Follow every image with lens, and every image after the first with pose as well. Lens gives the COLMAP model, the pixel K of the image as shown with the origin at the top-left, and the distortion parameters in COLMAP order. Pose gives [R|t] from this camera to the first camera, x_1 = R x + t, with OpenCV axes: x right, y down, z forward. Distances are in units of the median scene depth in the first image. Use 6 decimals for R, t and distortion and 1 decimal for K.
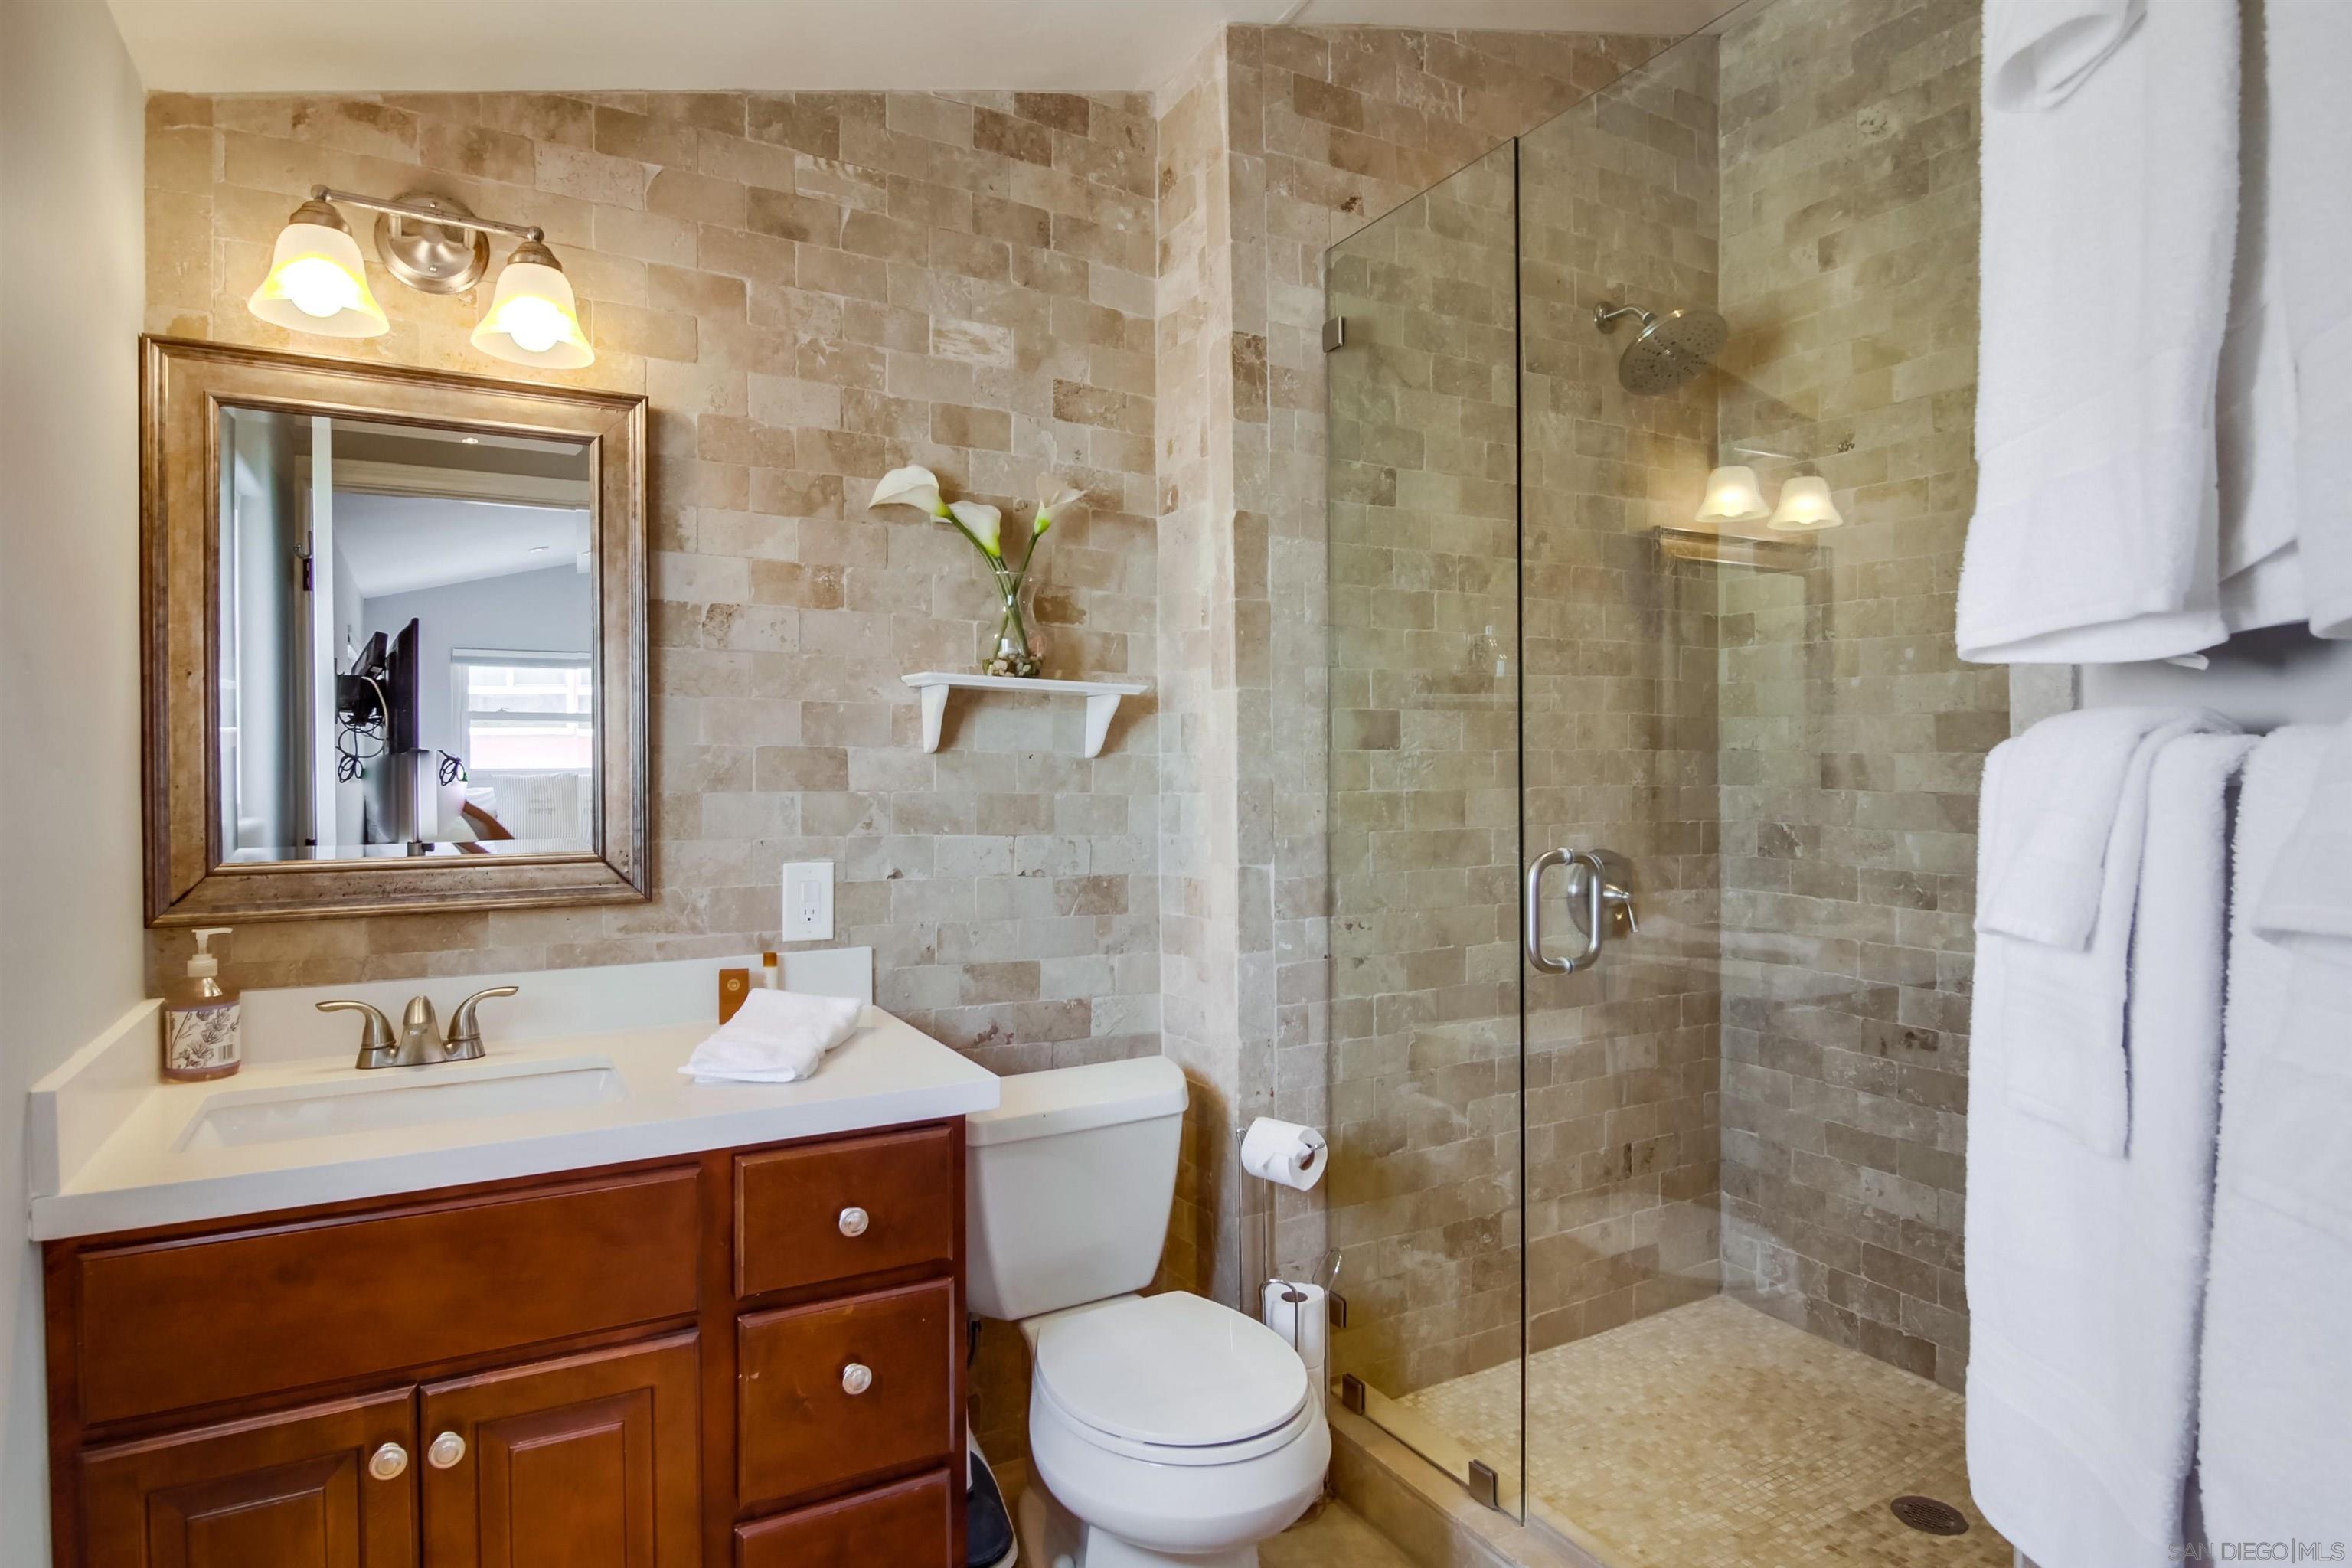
lens RADIAL K [[1296.4, 0, 1182.1], [0, 1296.4, 786.4], [0, 0, 1]] dist [-0.005005, -0.006929]
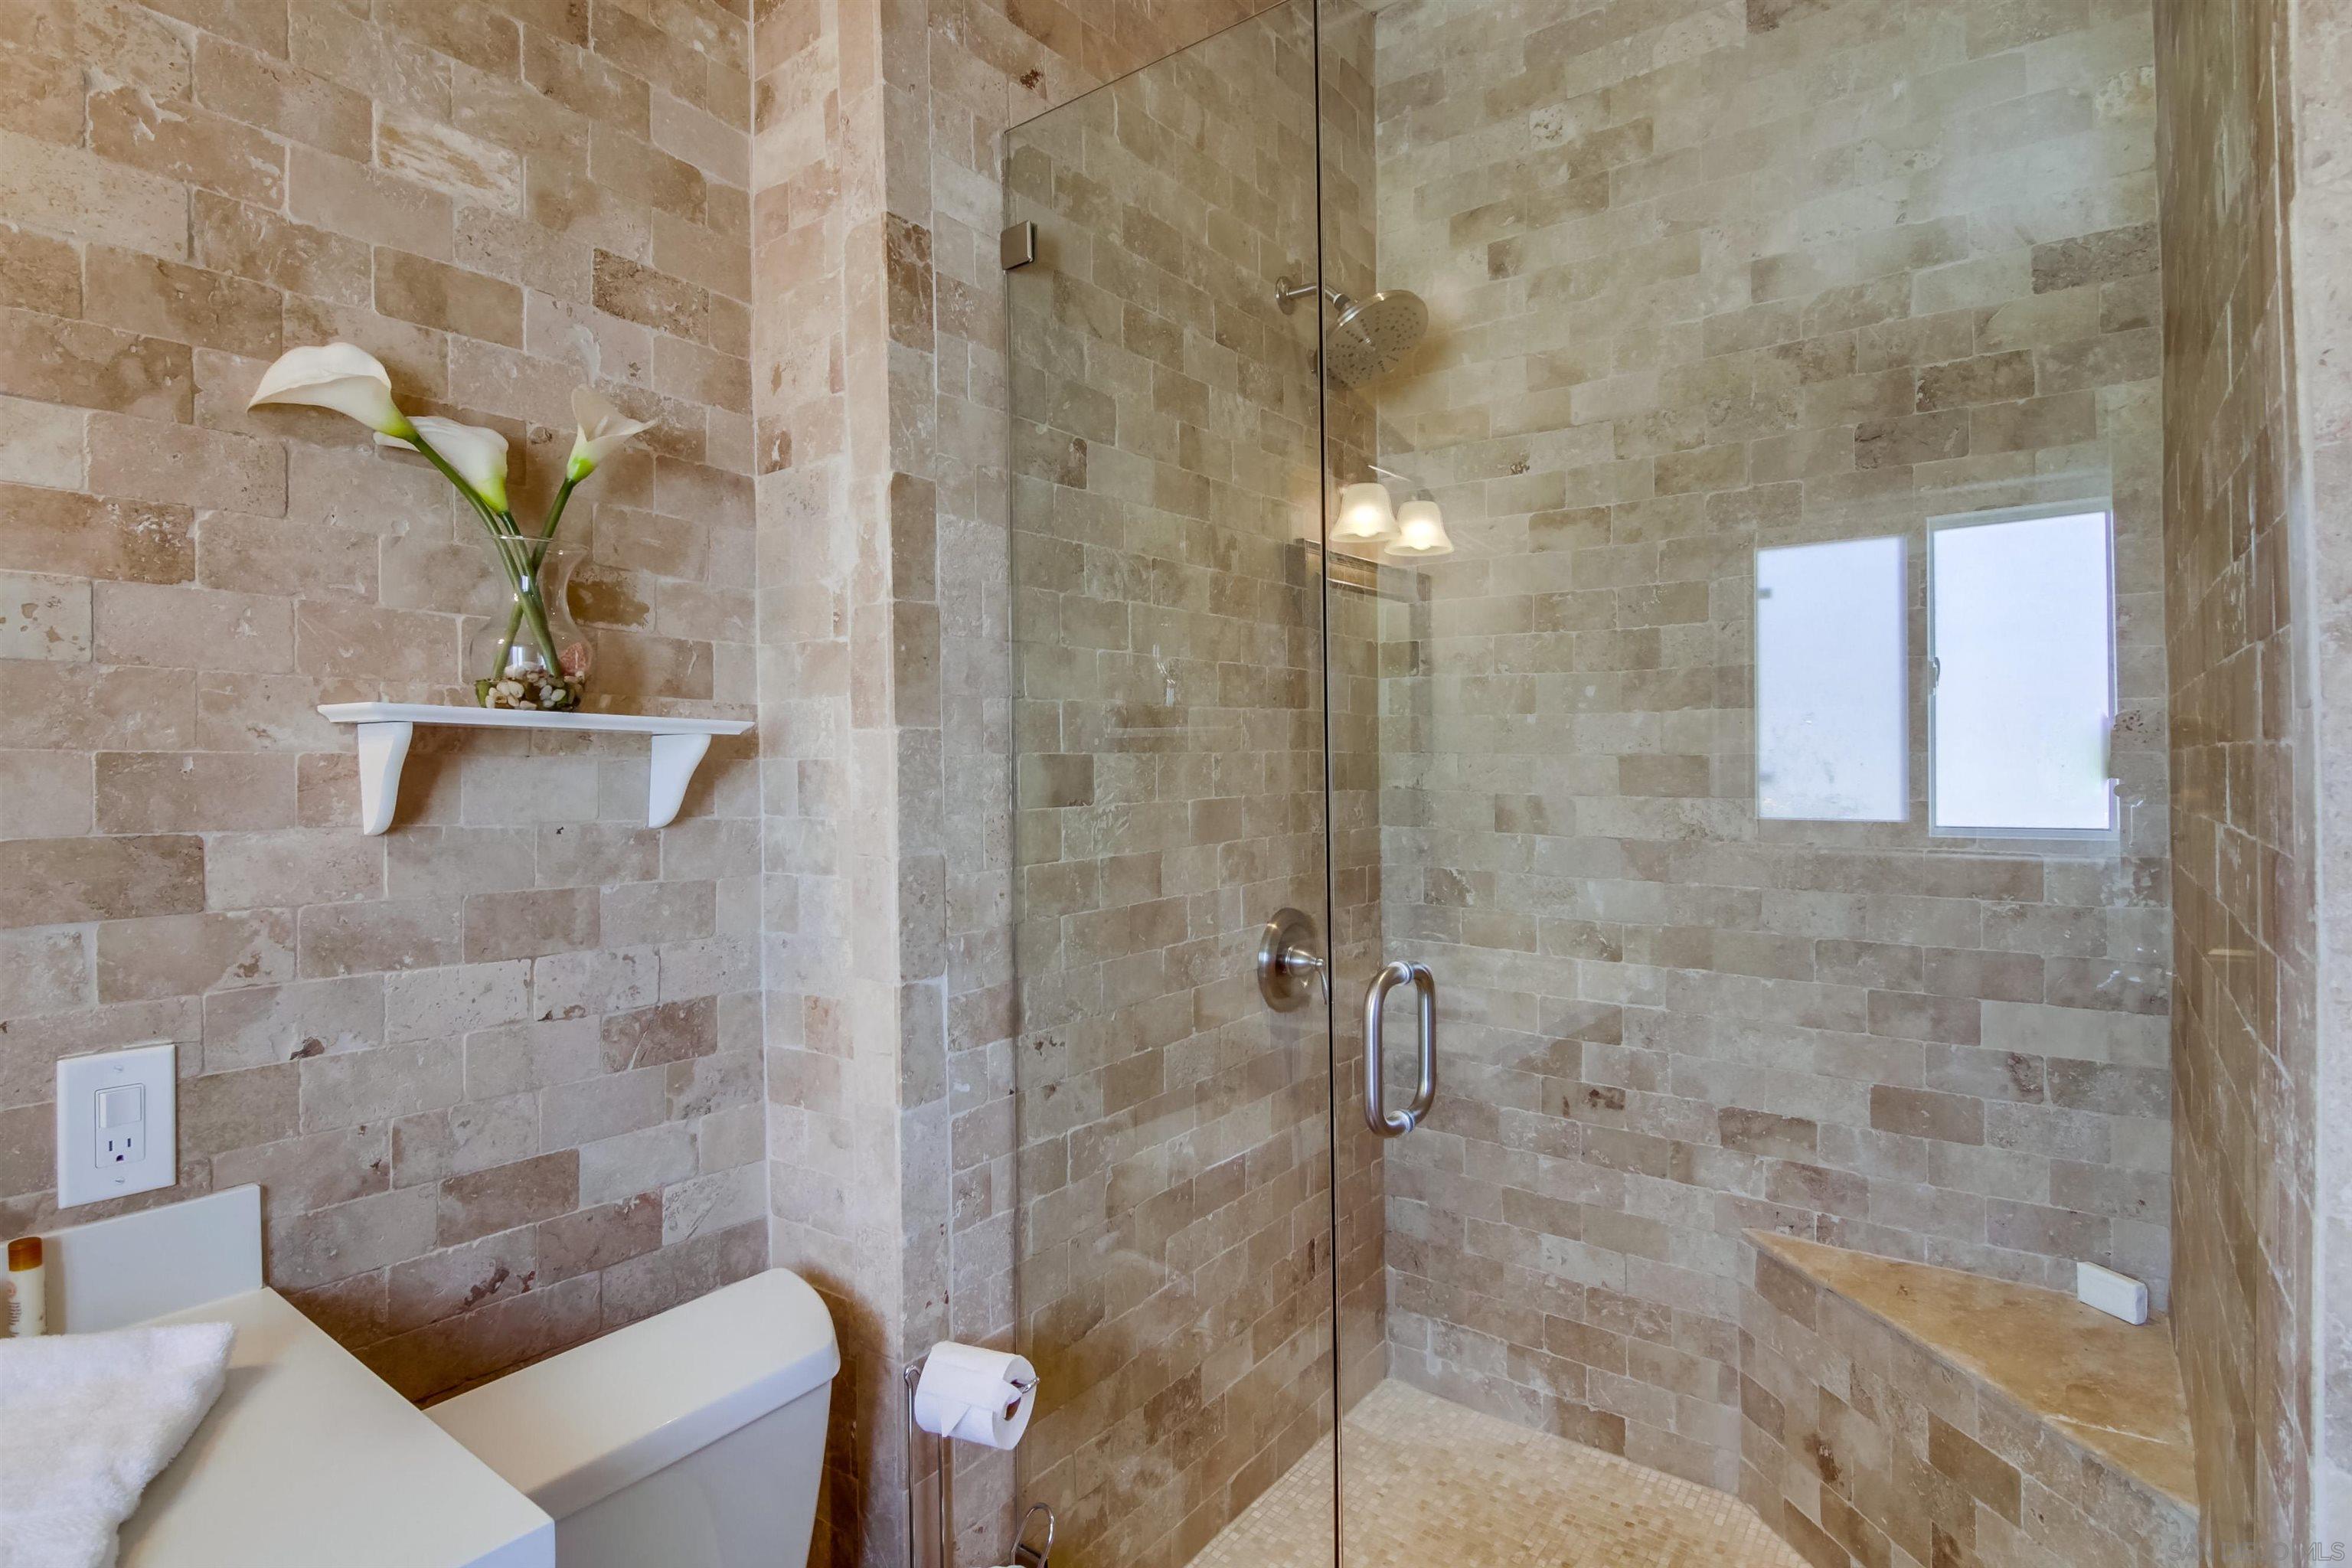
lens RADIAL K [[1211.3, 0, 1177.7], [0, 1211.3, 774.0], [0, 0, 1]] dist [-0.000298, -0.009962]
pose [[0.920152, -0.007566, 0.391488, -0.068020], [0.009809, 0.999945, -0.003731, -0.044345], [-0.391439, 0.007273, 0.920175, 0.322451]]
